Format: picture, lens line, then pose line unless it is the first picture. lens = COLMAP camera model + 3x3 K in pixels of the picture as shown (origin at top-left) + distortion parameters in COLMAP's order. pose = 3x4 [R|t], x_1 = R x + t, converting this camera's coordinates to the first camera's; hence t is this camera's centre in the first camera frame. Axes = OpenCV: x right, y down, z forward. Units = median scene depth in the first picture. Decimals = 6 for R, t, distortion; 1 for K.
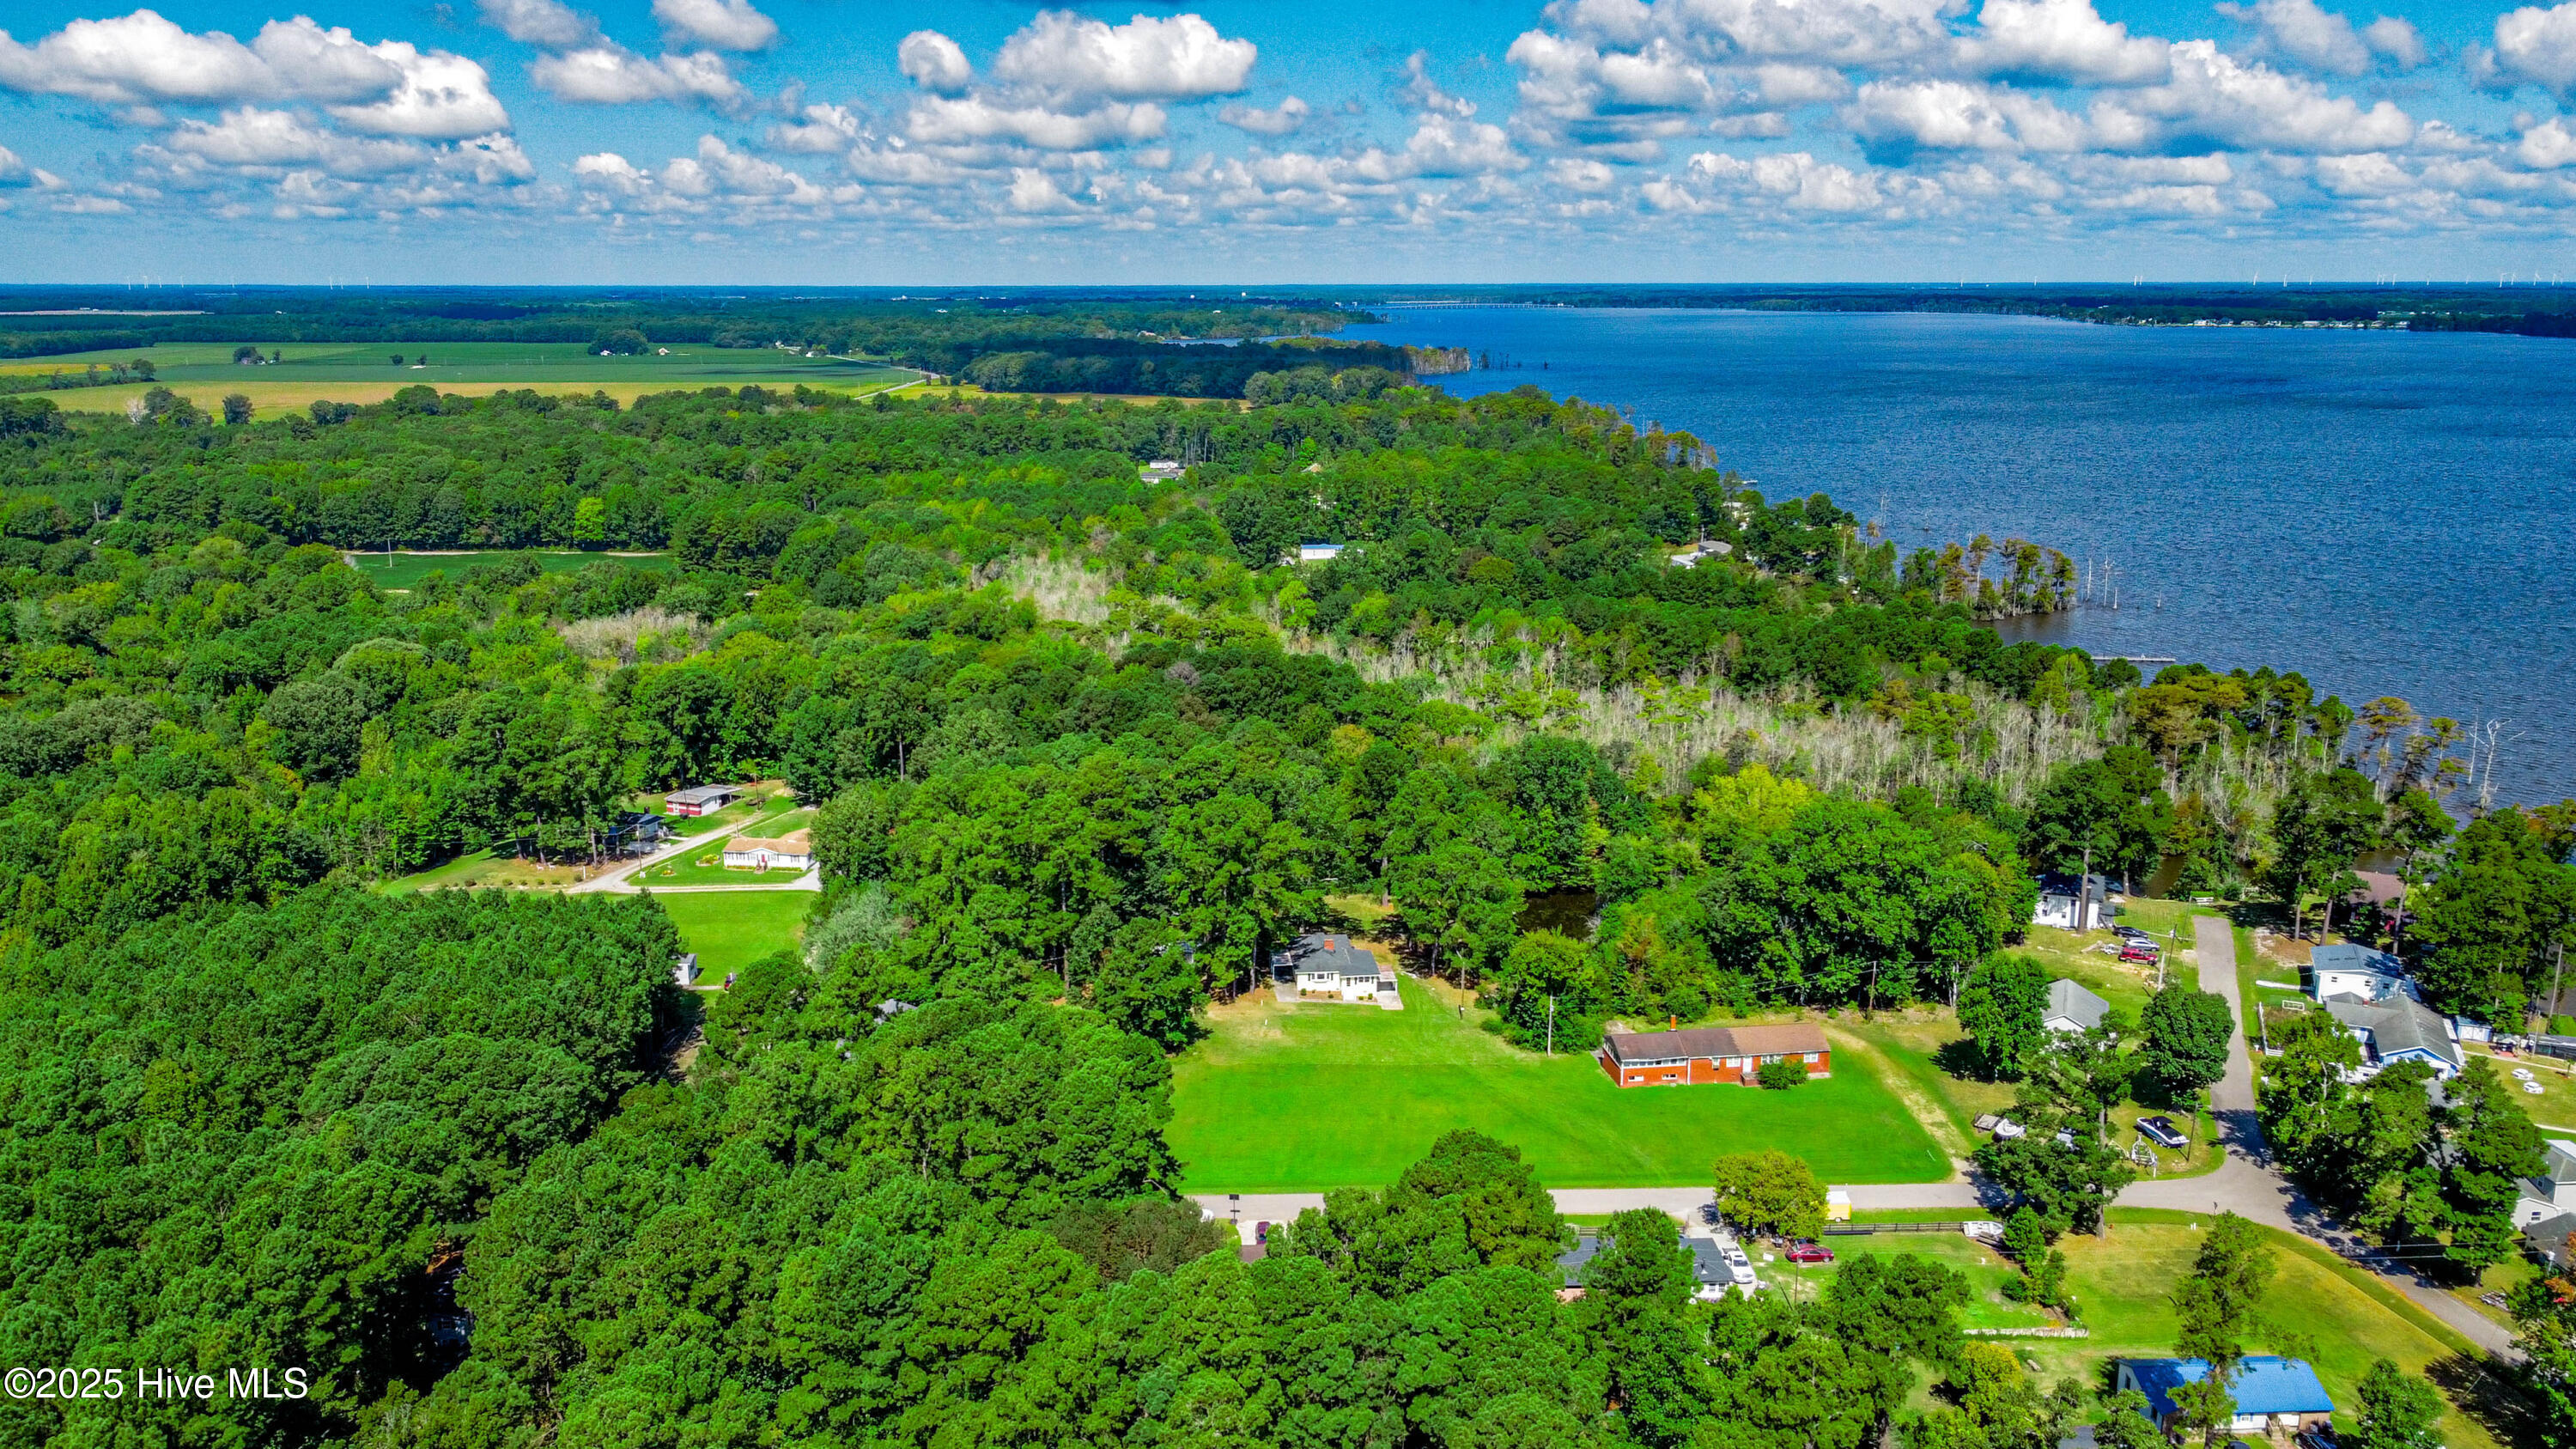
lens RADIAL K [[1784.4, 0, 1288.0], [0, 1784.4, 724.5], [0, 0, 1]] dist [0.009309, 0.004663]
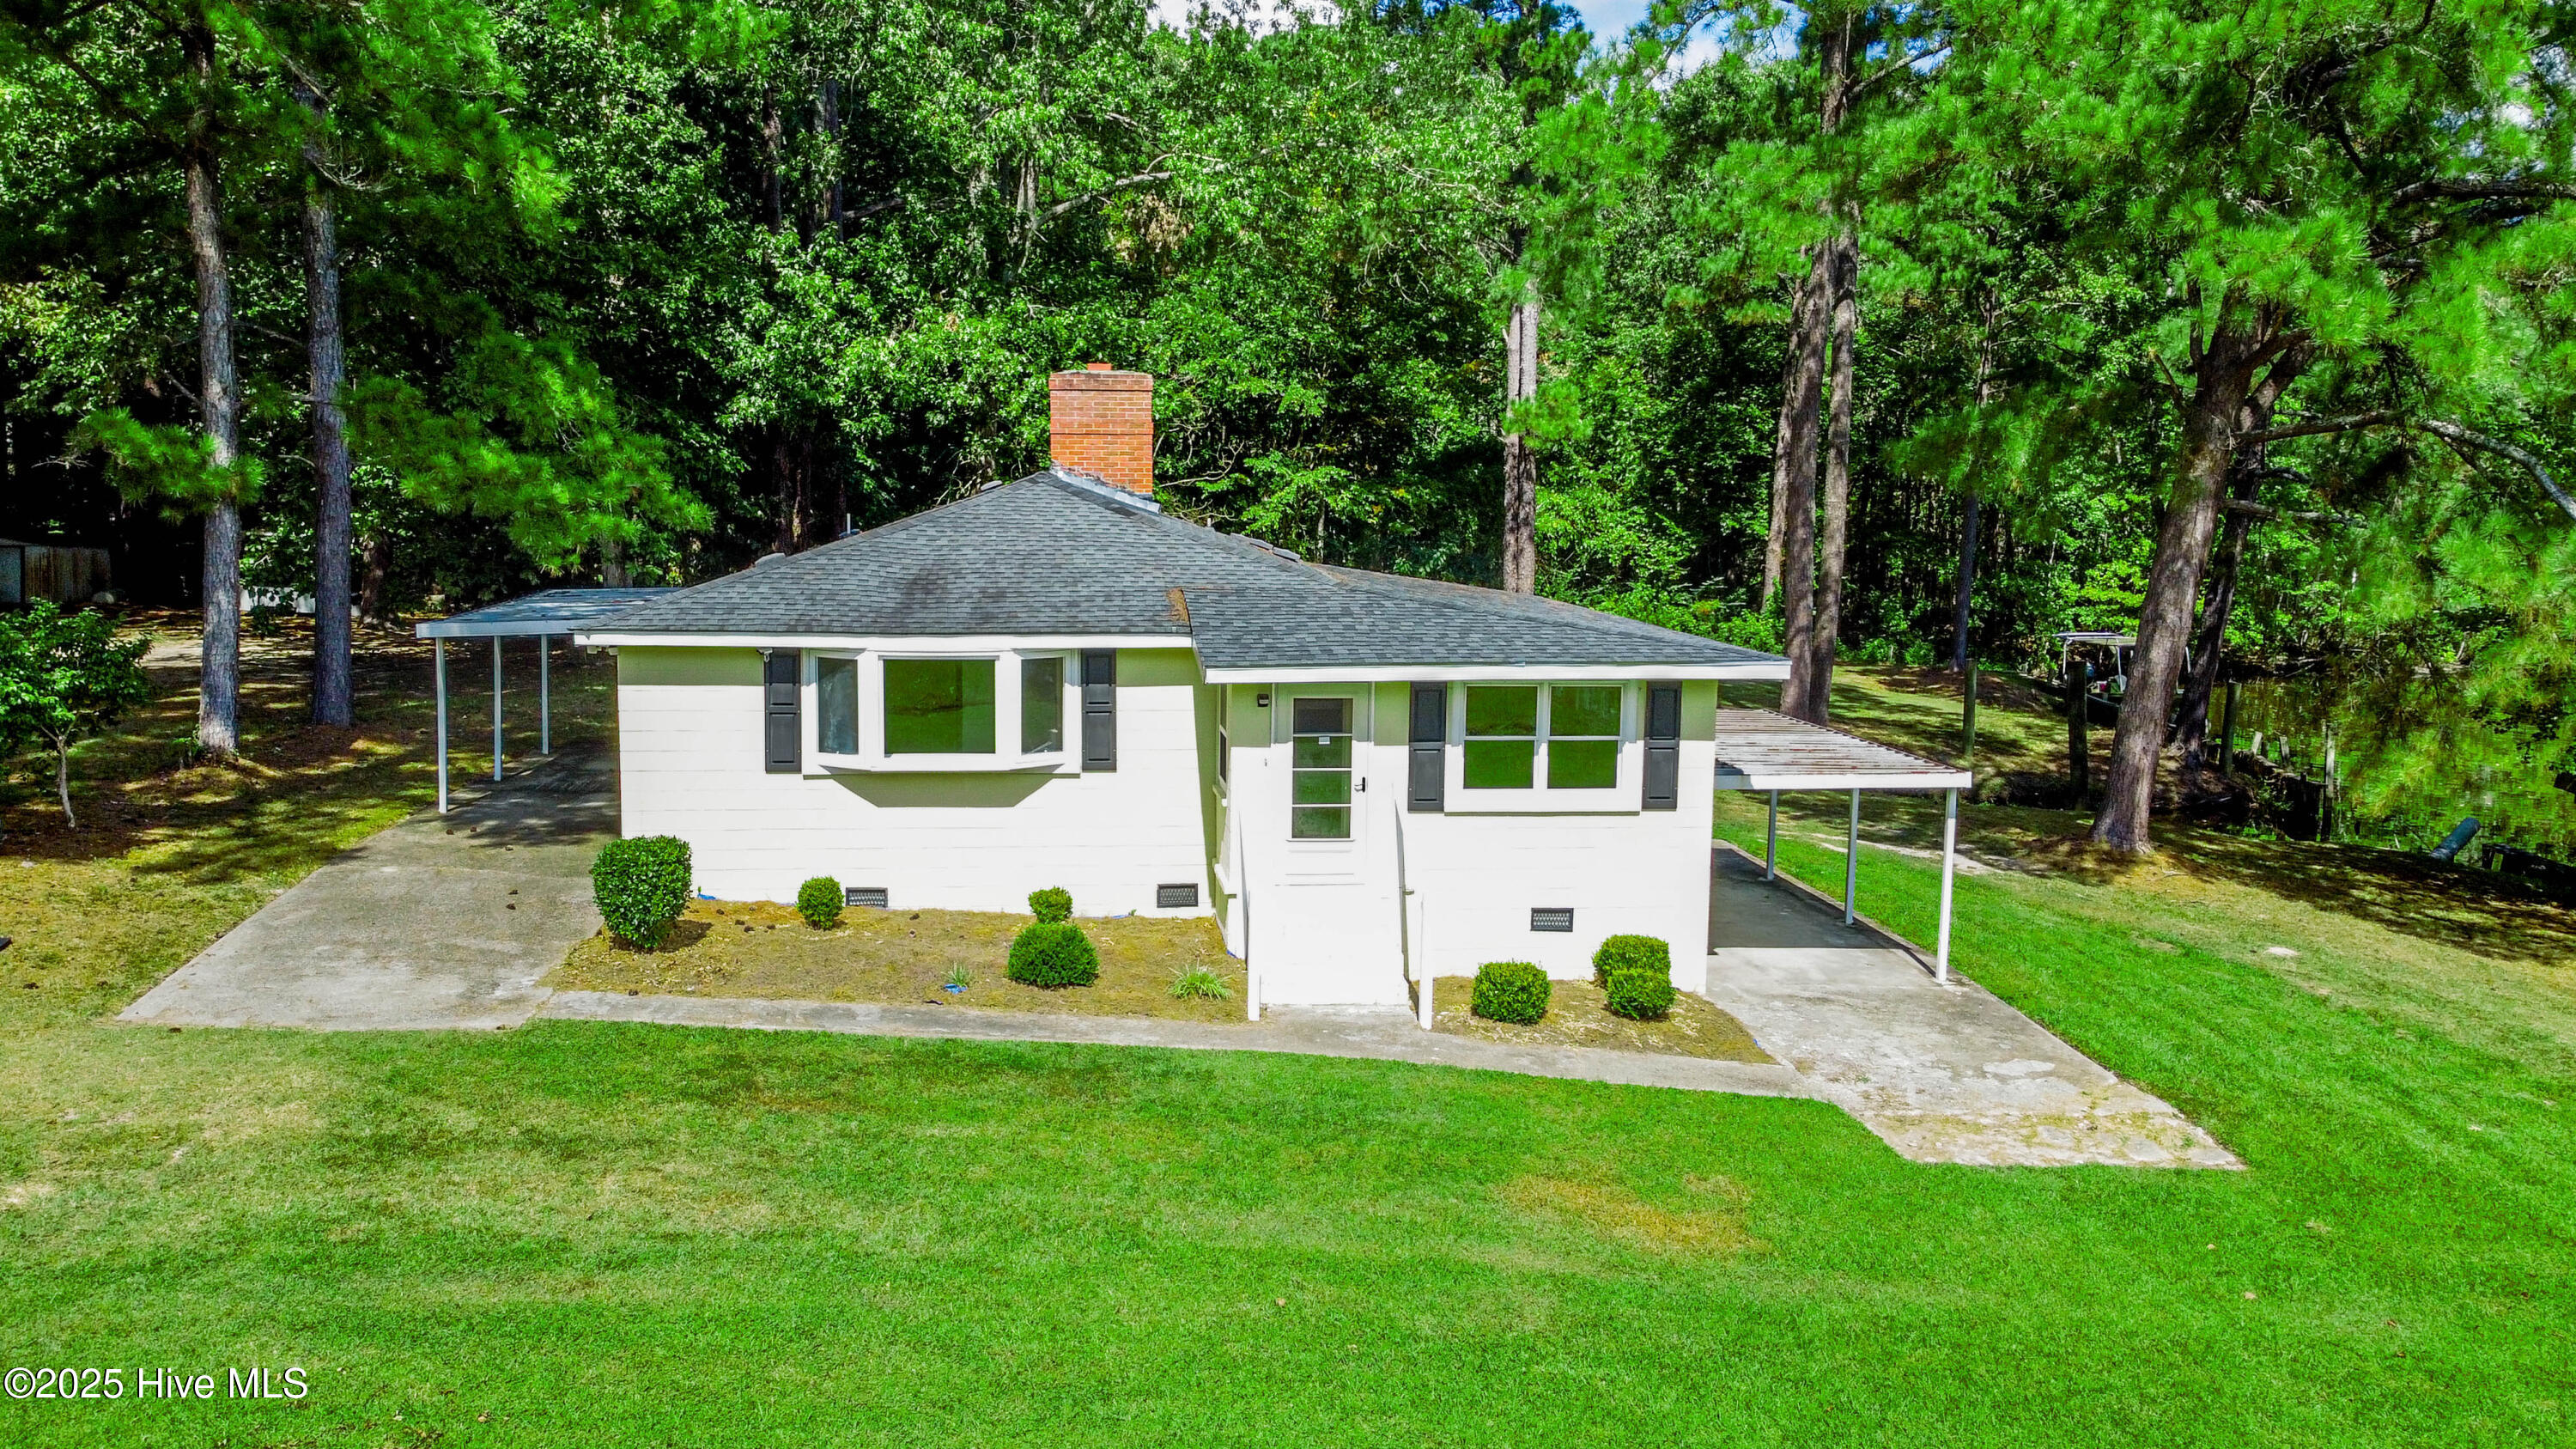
lens RADIAL K [[1784.4, 0, 1288.0], [0, 1784.4, 724.5], [0, 0, 1]] dist [0.009309, 0.004663]
pose [[0.999881, 0.008865, 0.012627, 0.031348], [-0.007349, 0.993293, -0.115391, 0.149113], [-0.013565, 0.115285, 0.993240, 0.920703]]
